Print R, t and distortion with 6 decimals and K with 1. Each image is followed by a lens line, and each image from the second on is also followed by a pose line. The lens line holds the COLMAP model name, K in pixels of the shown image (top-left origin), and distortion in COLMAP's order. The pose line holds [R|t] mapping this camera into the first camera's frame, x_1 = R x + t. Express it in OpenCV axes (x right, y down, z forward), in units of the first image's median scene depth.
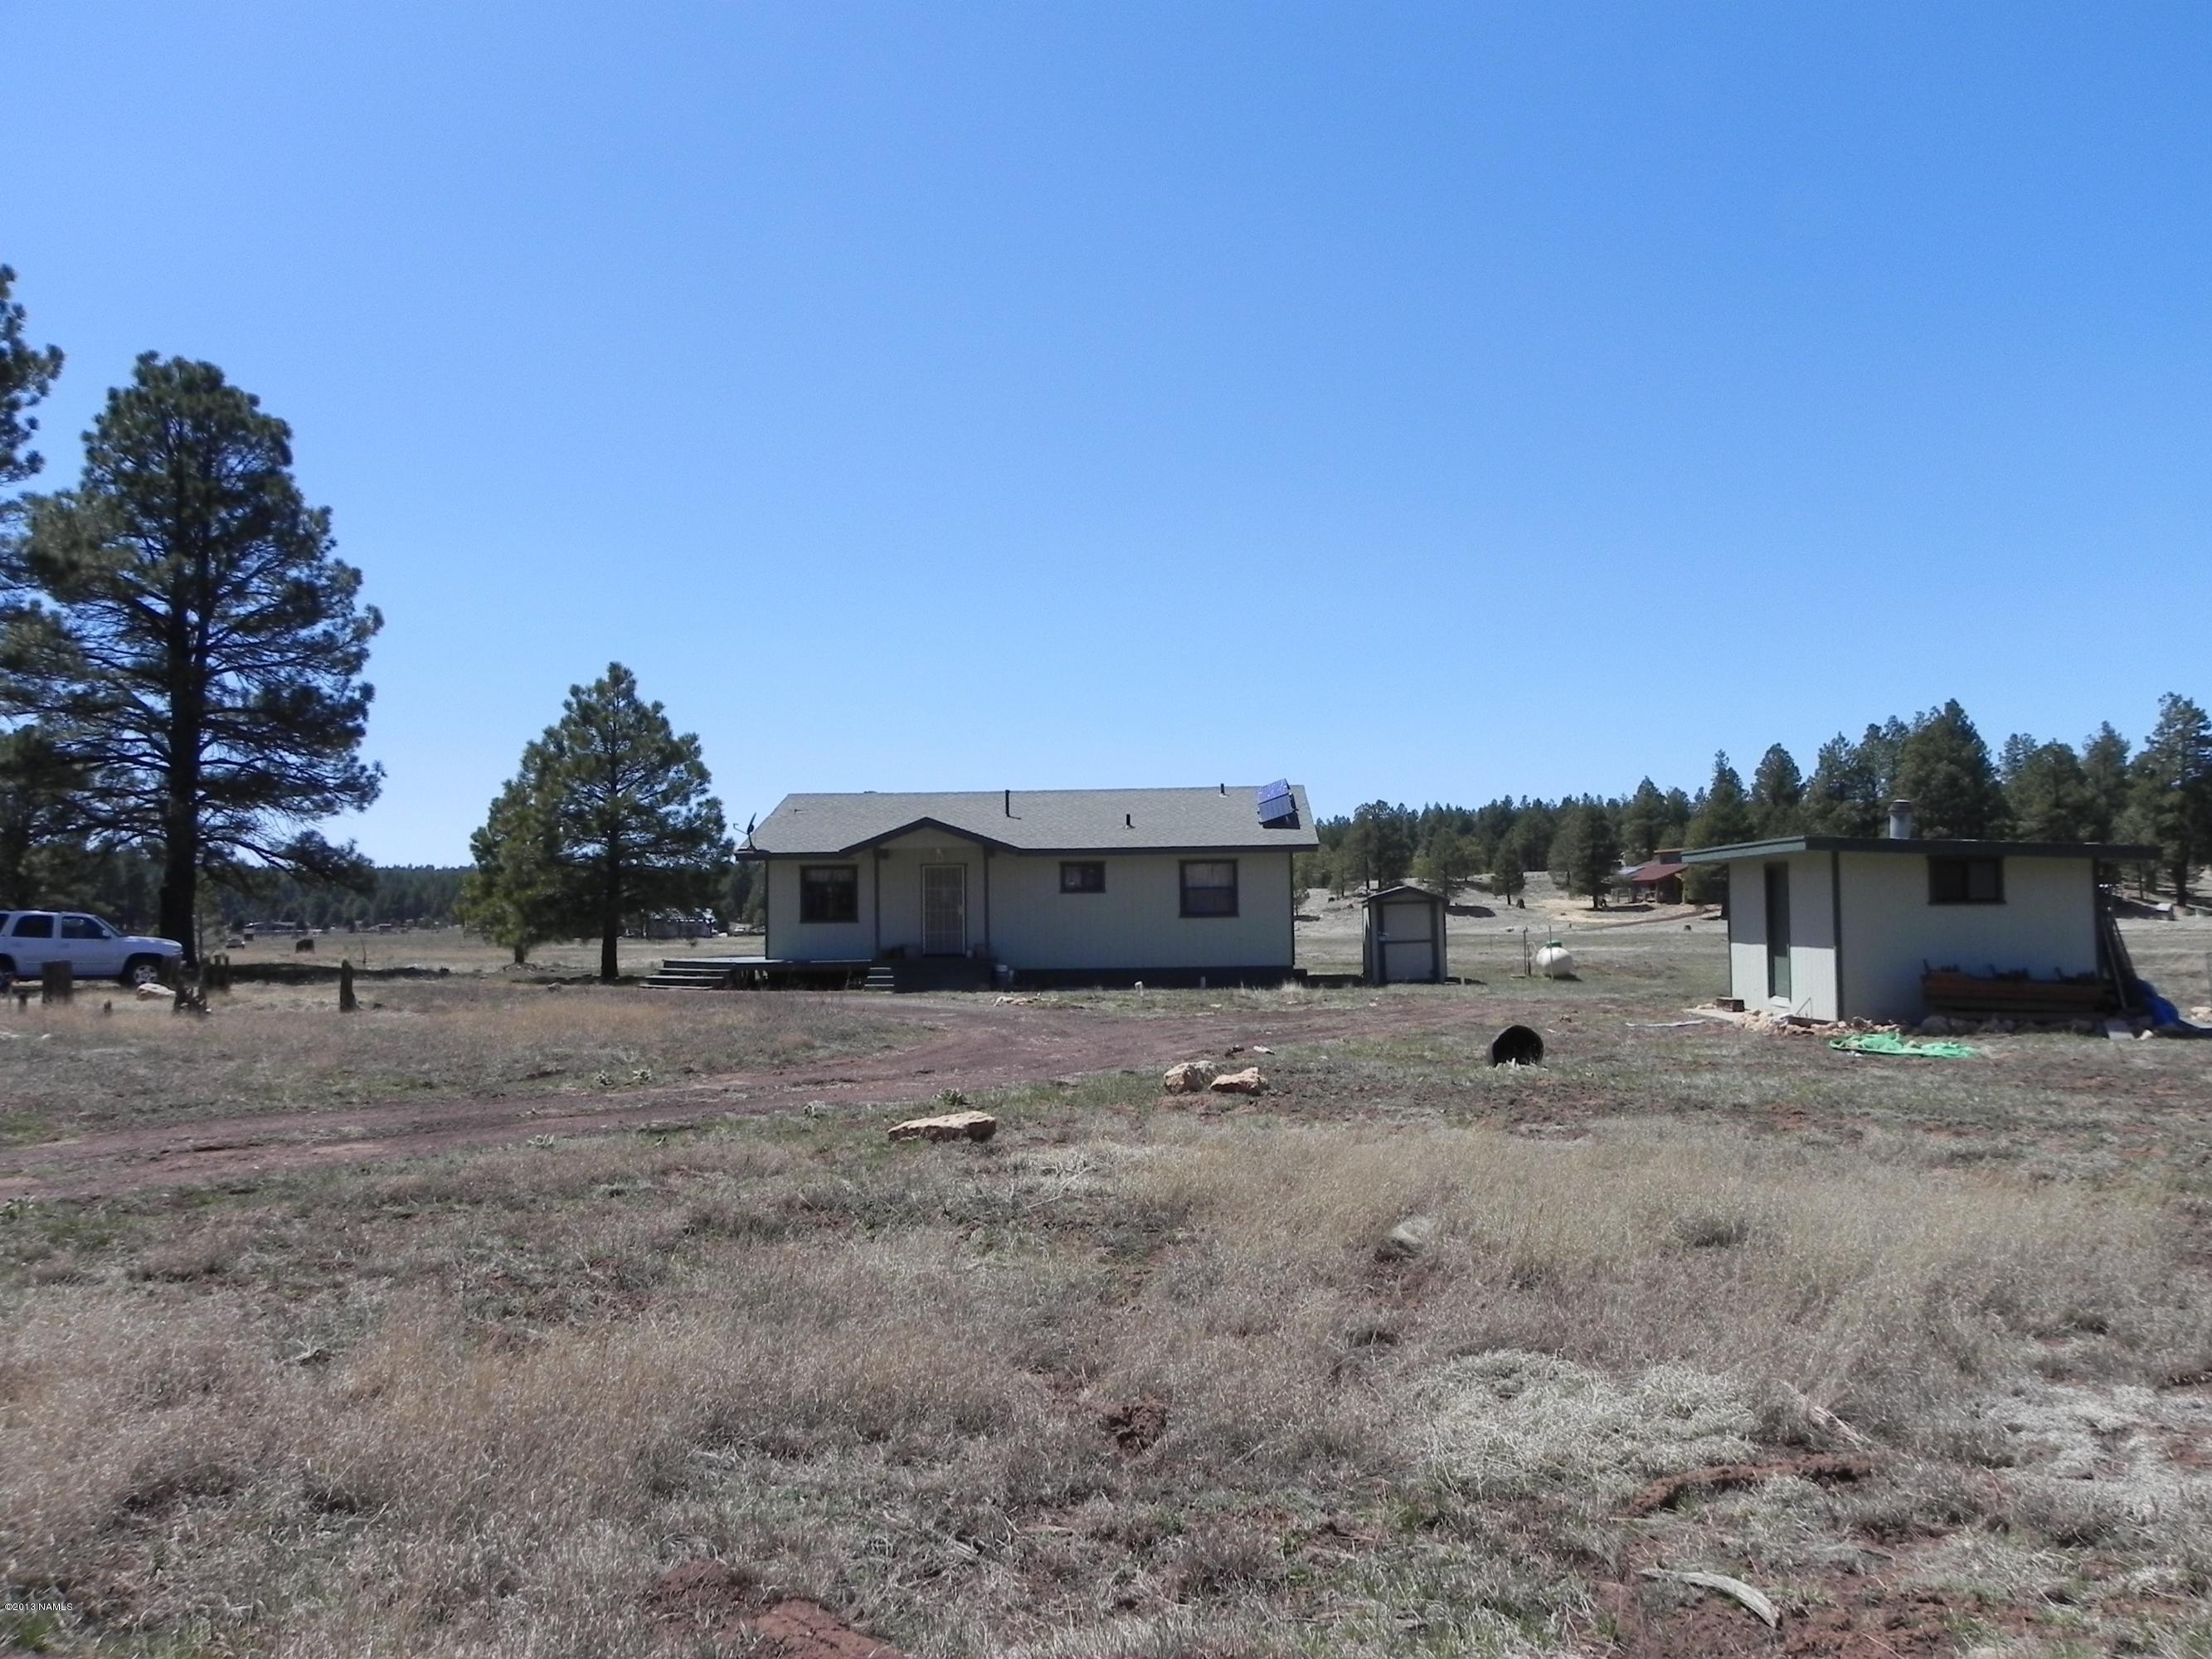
lens RADIAL K [[1688.7, 0, 1150.7], [0, 1688.7, 802.0], [0, 0, 1]] dist [-0.021518, 0.048187]
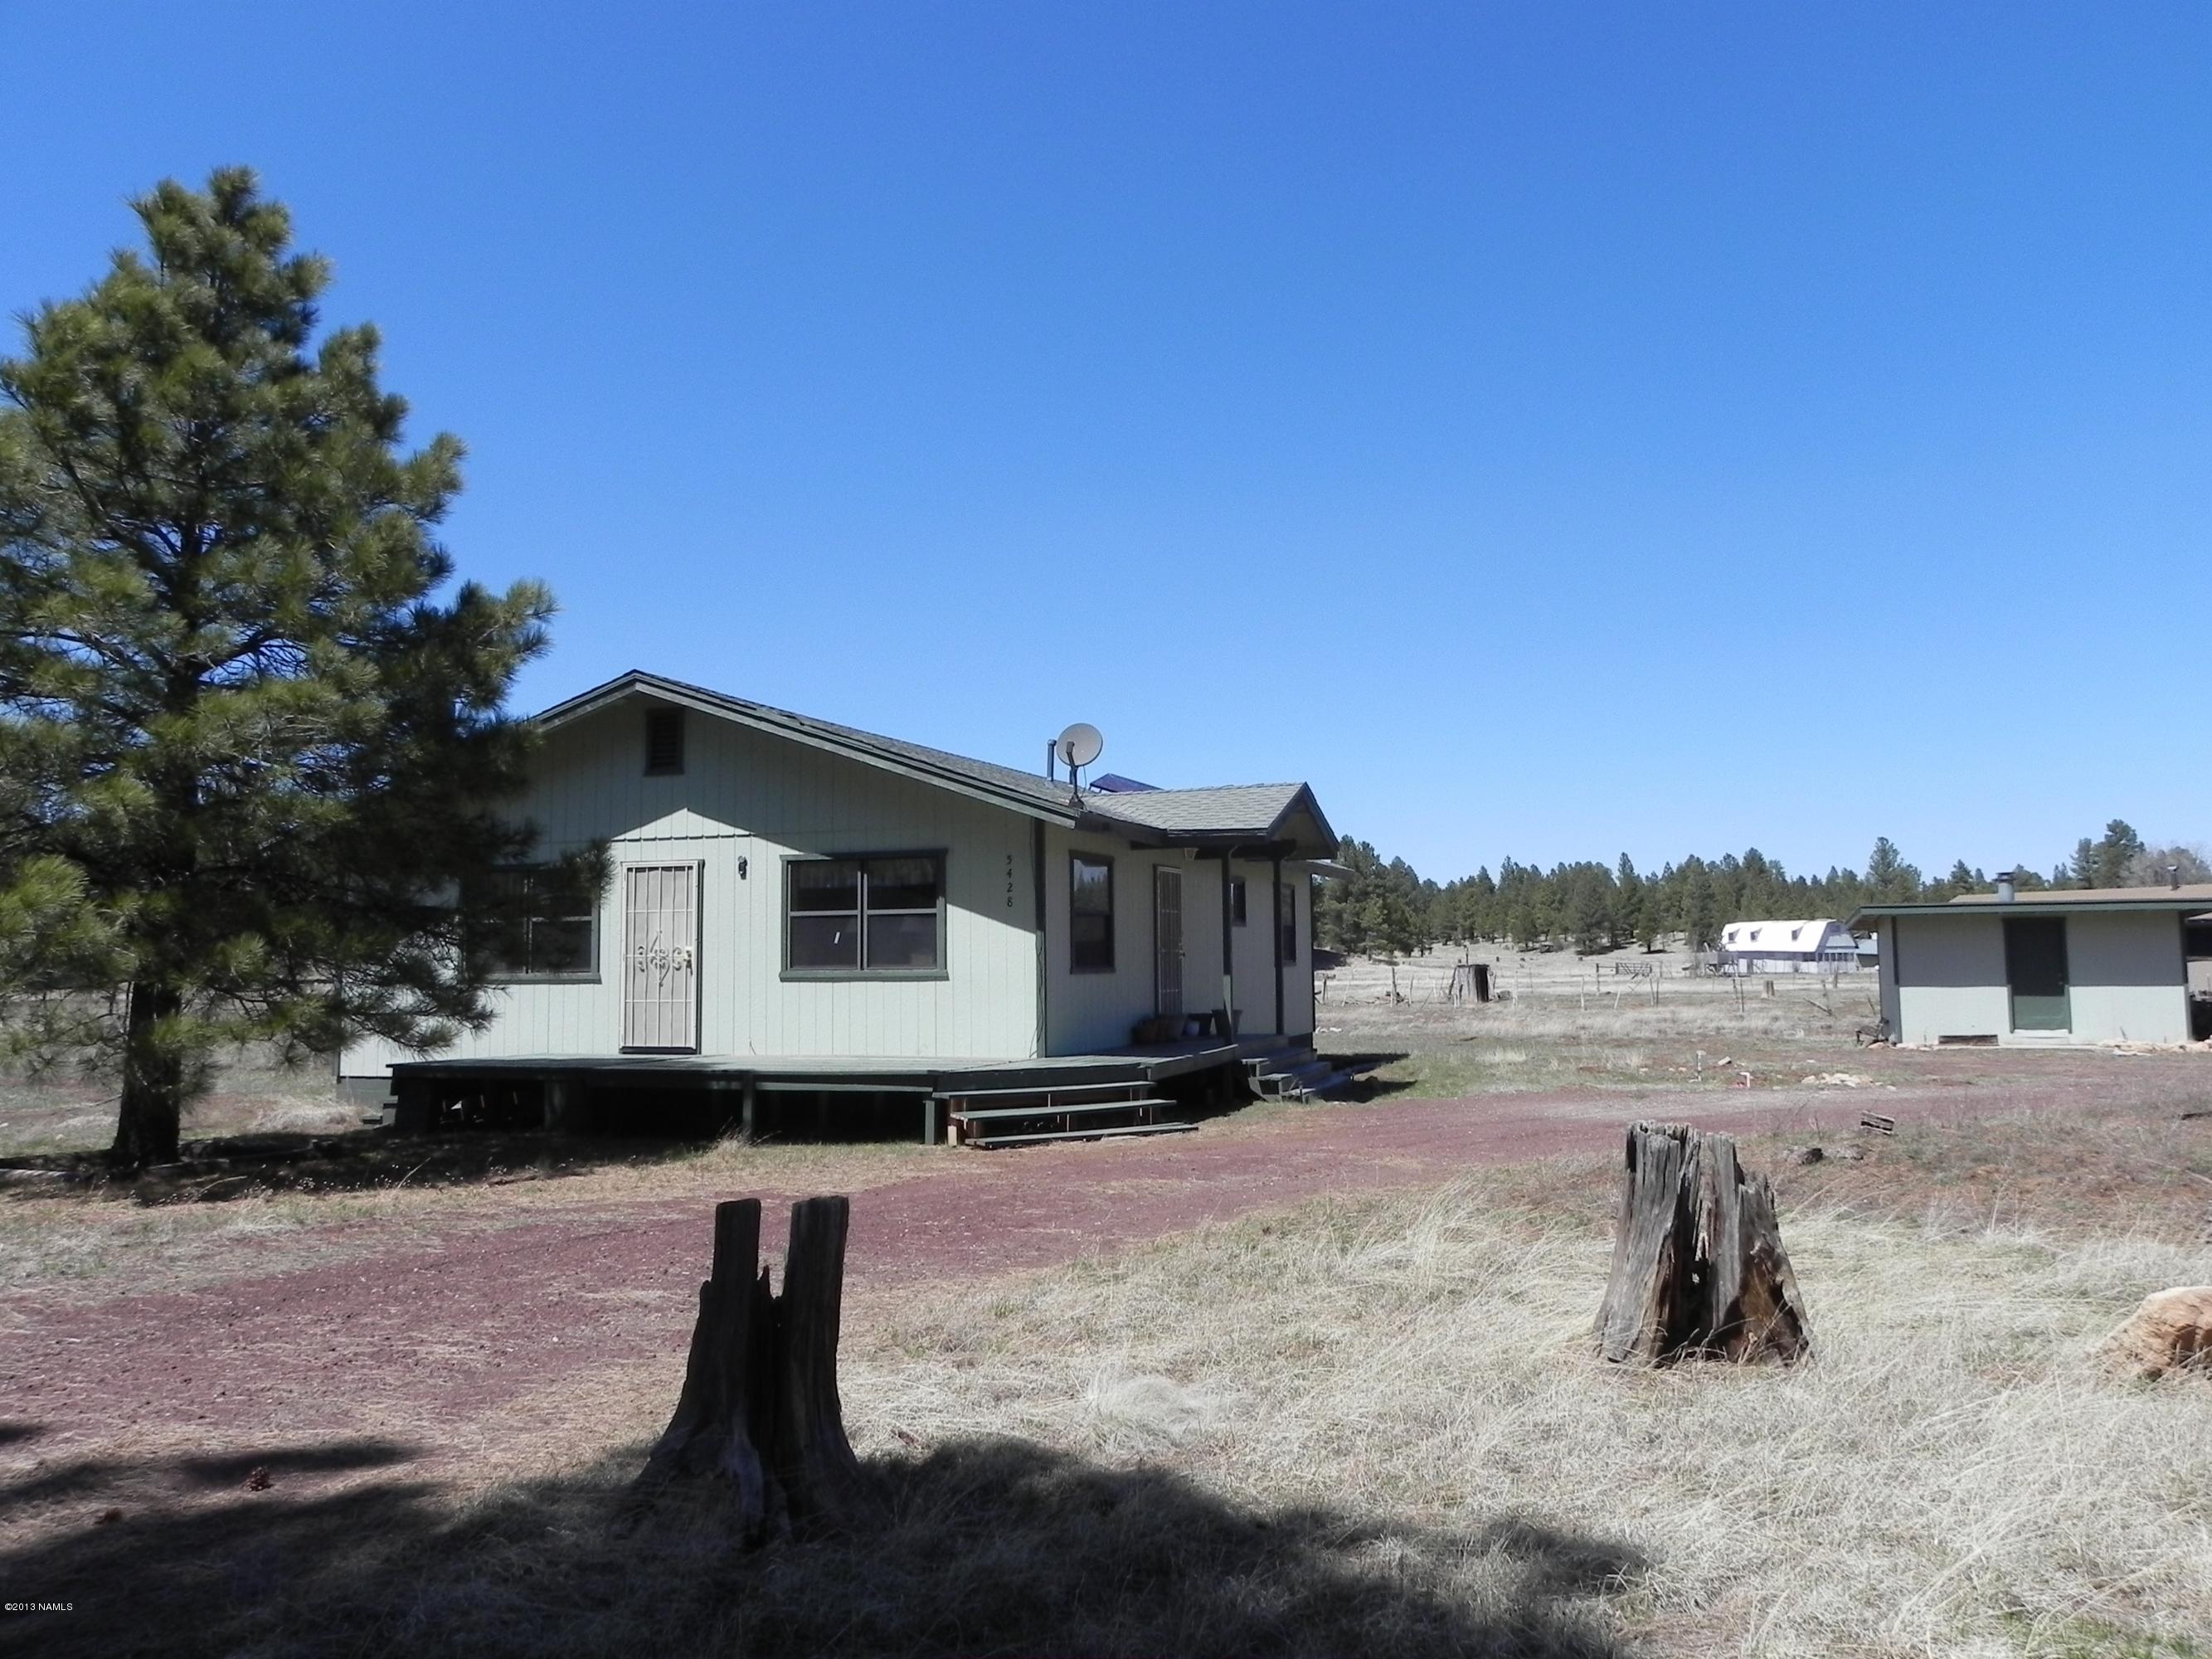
lens RADIAL K [[1688.7, 0, 1150.7], [0, 1688.7, 802.0], [0, 0, 1]] dist [-0.021518, 0.048187]
pose [[0.286454, 0.100477, 0.952811, -0.580429], [-0.058257, 0.994472, -0.087355, 0.057173], [-0.956321, -0.030485, 0.290724, 0.754471]]
